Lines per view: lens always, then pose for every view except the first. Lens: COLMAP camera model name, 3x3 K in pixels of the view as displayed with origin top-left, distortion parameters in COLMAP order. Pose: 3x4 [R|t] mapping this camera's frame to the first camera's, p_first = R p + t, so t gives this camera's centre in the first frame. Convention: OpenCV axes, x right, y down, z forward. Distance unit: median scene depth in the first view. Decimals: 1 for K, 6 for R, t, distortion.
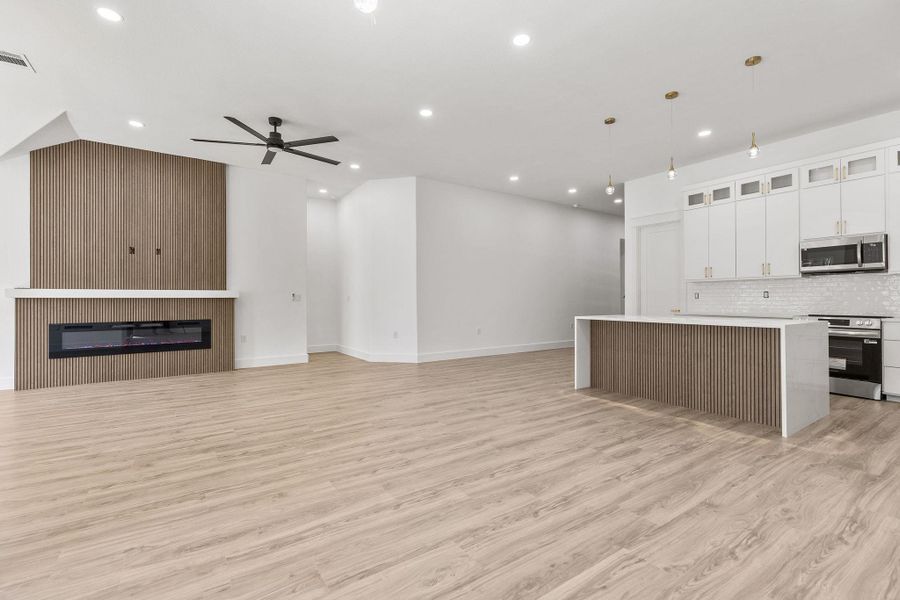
lens RADIAL K [[408.8, 0, 445.1], [0, 408.8, 297.8], [0, 0, 1]] dist [0.008335, -0.001424]
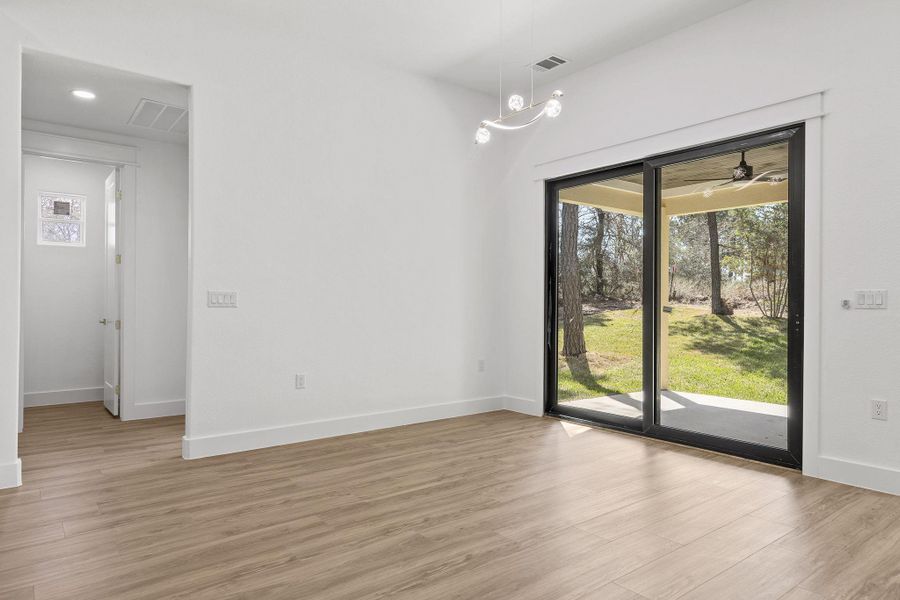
lens RADIAL K [[551.2, 0, 446.7], [0, 551.2, 305.1], [0, 0, 1]] dist [-0.008929, -0.000742]
pose [[-0.997575, -0.002394, -0.069561, 0.123720], [-0.002258, 0.999995, -0.002032, 0.002058], [0.069565, -0.001870, -0.997576, 1.089707]]
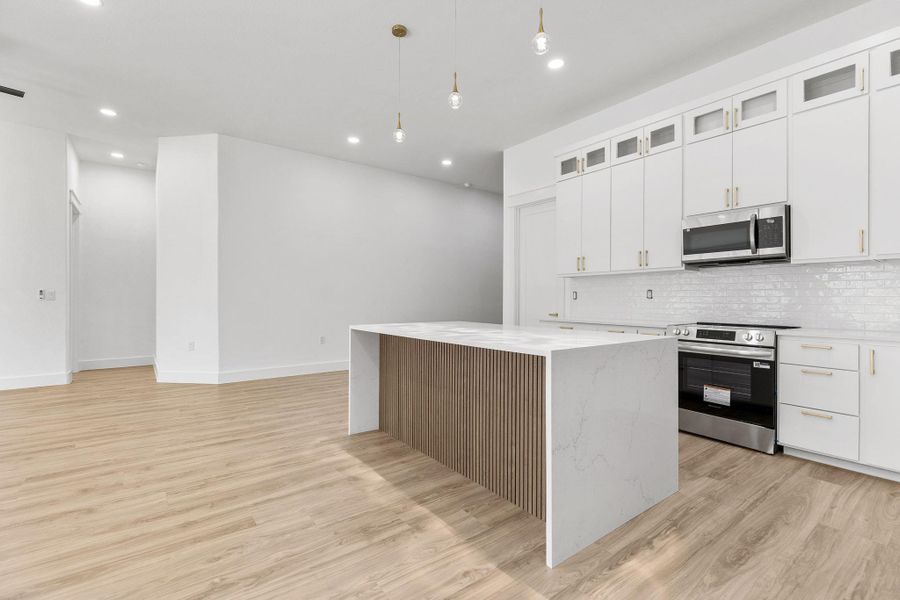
lens RADIAL K [[408.8, 0, 452.5], [0, 408.8, 299.1], [0, 0, 1]] dist [0.008335, -0.001424]
pose [[0.998849, 0.003992, 0.047801, 0.490228], [-0.004265, 0.999975, 0.005611, -0.001834], [-0.047777, -0.005809, 0.998841, 0.354180]]
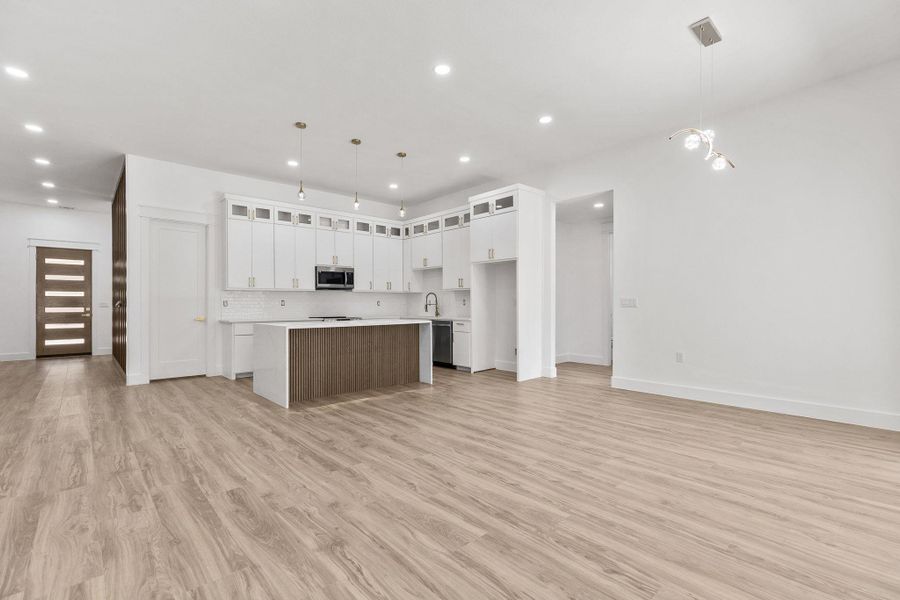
lens RADIAL K [[408.8, 0, 453.2], [0, 408.8, 302.1], [0, 0, 1]] dist [0.008335, -0.001424]
pose [[-0.156646, 0.009880, 0.987605, -0.666054], [-0.000389, 0.999949, -0.010066, 0.002385], [-0.987655, -0.001960, -0.156634, 0.848661]]
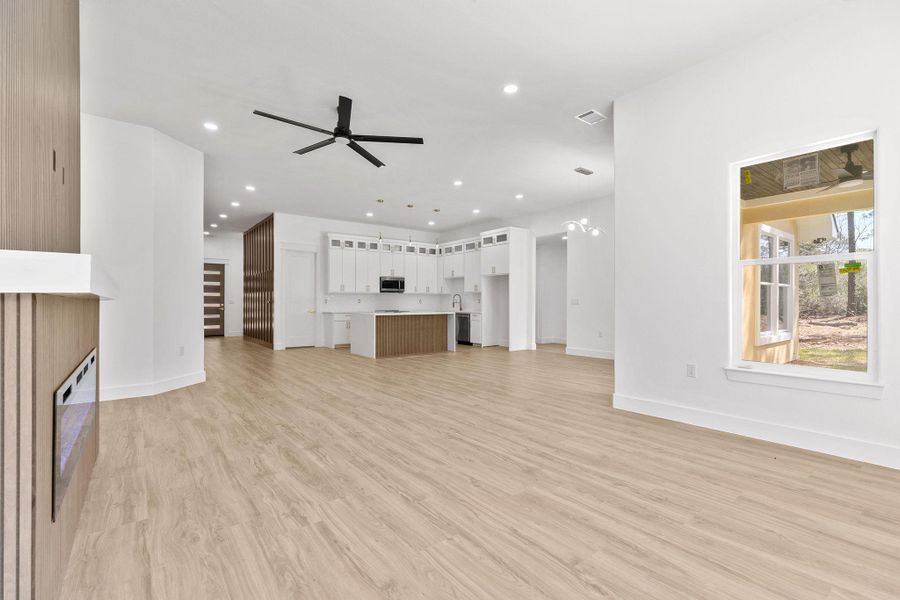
lens RADIAL K [[408.8, 0, 463.3], [0, 408.8, 299.7], [0, 0, 1]] dist [0.008335, -0.001424]
pose [[-0.100258, 0.010372, 0.994907, -1.453733], [-0.003883, 0.999934, -0.010816, 0.005294], [-0.994954, -0.004947, -0.100211, 0.880892]]
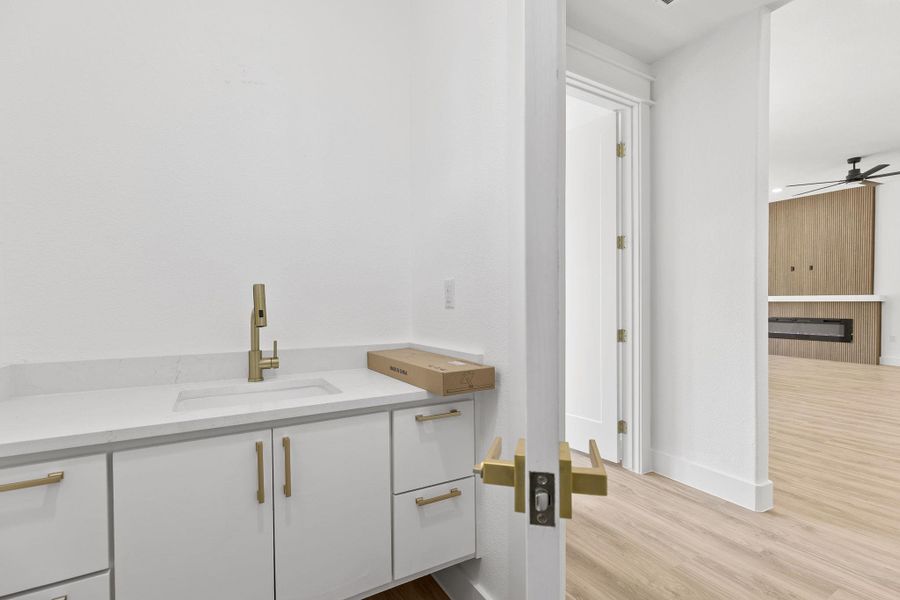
lens RADIAL K [[422.4, 0, 440.2], [0, 422.4, 311.6], [0, 0, 1]] dist [-0.004042, 0.001586]
pose [[-0.060053, 0.024678, -0.997890, 1.019556], [0.008146, 0.999673, 0.024232, -0.013322], [0.998162, -0.006674, -0.060234, -0.194676]]
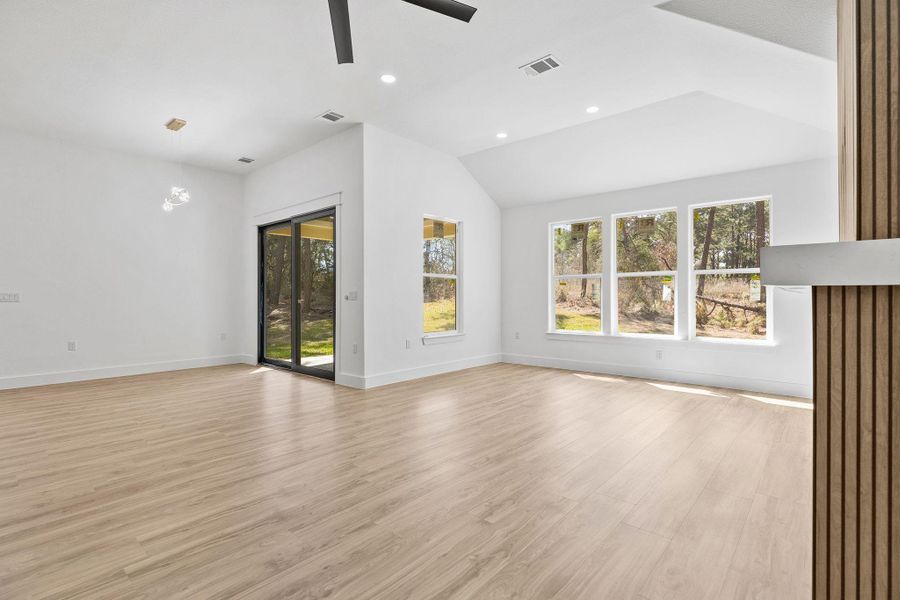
lens RADIAL K [[422.4, 0, 444.8], [0, 422.4, 296.8], [0, 0, 1]] dist [-0.004042, 0.001586]
pose [[-0.964976, 0.003974, -0.262308, -0.437466], [0.006349, 0.999946, -0.008205, 0.007450], [0.262261, -0.009583, -0.964949, 1.598663]]
